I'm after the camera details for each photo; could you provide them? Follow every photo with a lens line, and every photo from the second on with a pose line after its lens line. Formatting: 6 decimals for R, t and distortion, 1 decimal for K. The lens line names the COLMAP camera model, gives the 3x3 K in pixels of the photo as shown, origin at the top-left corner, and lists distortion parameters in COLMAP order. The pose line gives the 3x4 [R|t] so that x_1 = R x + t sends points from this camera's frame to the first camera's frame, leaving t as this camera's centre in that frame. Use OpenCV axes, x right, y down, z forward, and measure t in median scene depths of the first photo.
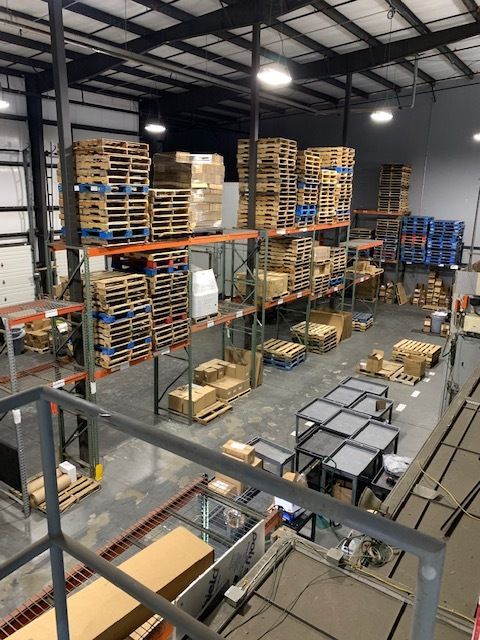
lens RADIAL K [[480.1, 0, 240.0], [0, 480.1, 320.0], [0, 0, 1]] dist [0.076114, -0.136101]
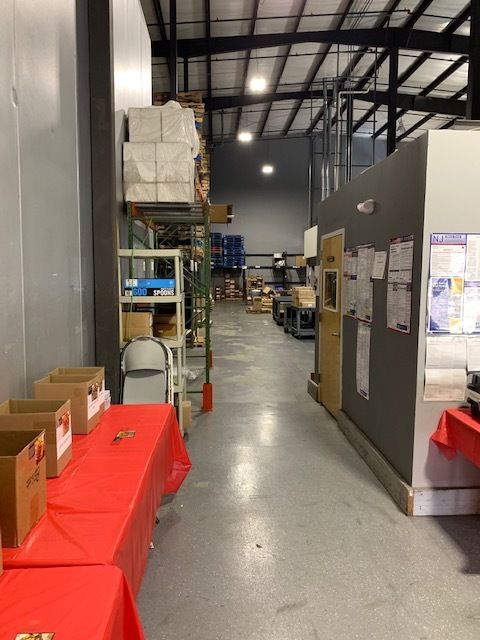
lens RADIAL K [[480.1, 0, 240.0], [0, 480.1, 320.0], [0, 0, 1]] dist [0.076114, -0.136101]
pose [[0.785285, -0.069394, 0.615233, -0.727018], [0.170791, 0.979423, -0.107525, 0.315746], [-0.595112, 0.189514, 0.780978, -0.073633]]
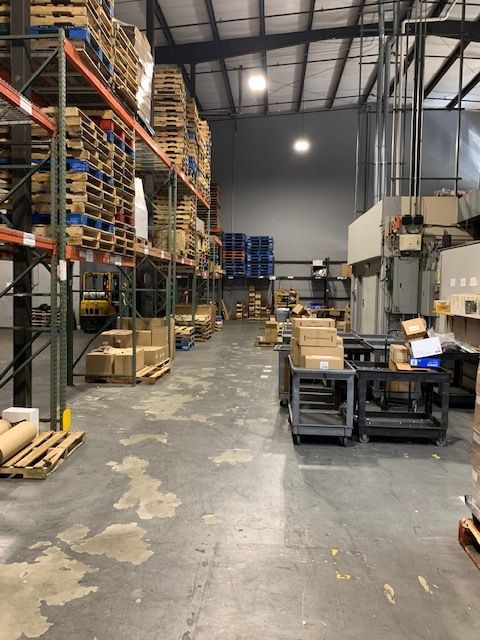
lens RADIAL K [[480.1, 0, 240.0], [0, 480.1, 320.0], [0, 0, 1]] dist [0.076114, -0.136101]
pose [[0.854533, -0.038428, 0.517973, -0.296573], [0.133553, 0.979985, -0.147626, 0.220619], [-0.501933, 0.195328, 0.842562, 0.269600]]
